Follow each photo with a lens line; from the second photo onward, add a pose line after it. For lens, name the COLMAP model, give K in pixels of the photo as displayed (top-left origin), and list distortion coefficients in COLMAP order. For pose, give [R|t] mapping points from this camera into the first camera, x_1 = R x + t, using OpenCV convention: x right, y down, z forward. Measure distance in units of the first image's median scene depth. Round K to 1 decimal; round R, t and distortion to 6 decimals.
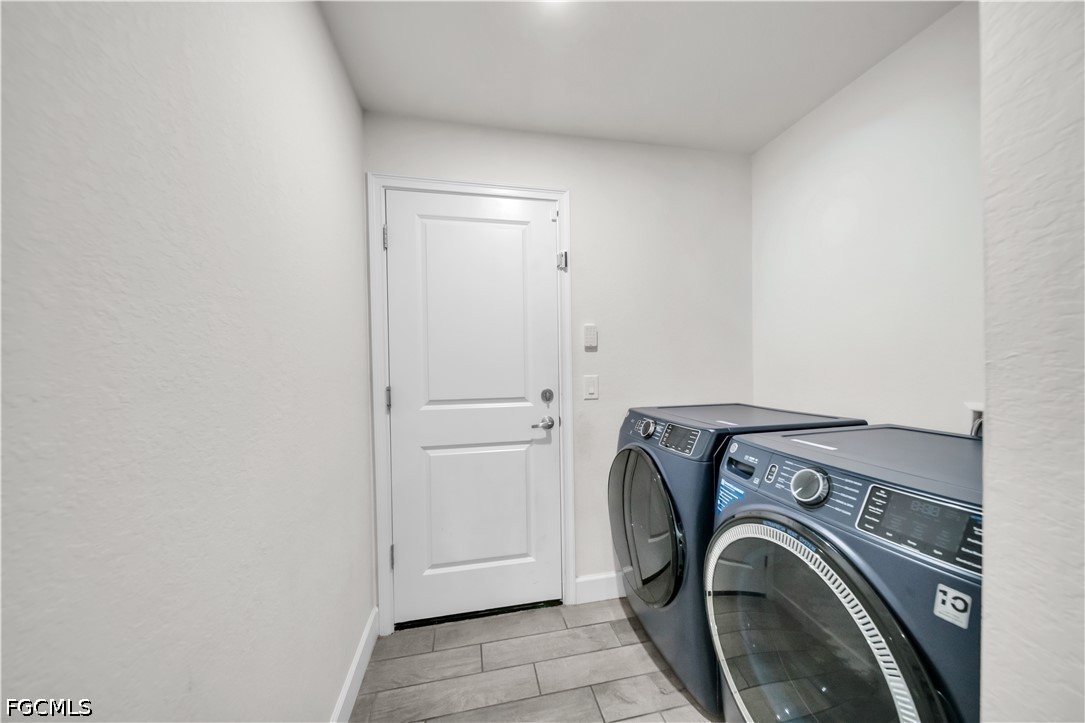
lens RADIAL K [[374.6, 0, 547.5], [0, 374.6, 367.8], [0, 0, 1]] dist [-0.000678, -0.001258]
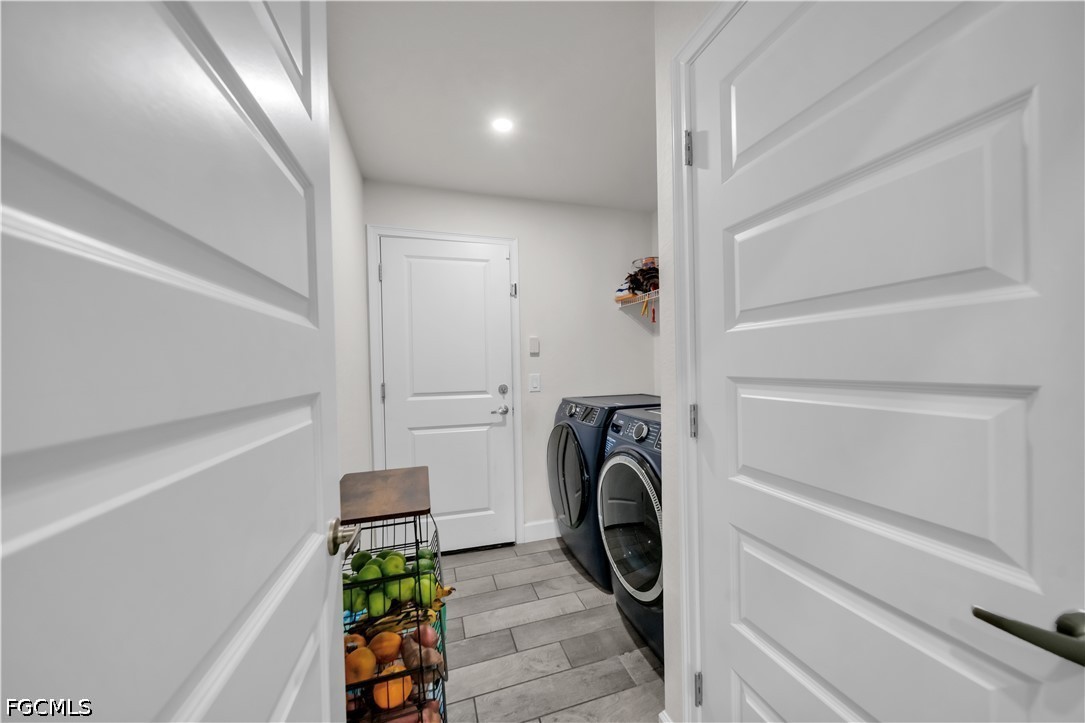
lens RADIAL K [[376.0, 0, 545.4], [0, 376.0, 369.1], [0, 0, 1]] dist [-0.000854, -0.000457]
pose [[0.995796, -0.005053, 0.091457, 0.032080], [0.005083, 0.999987, -0.000091, 0.002869], [-0.091456, 0.000556, 0.995809, -0.395912]]
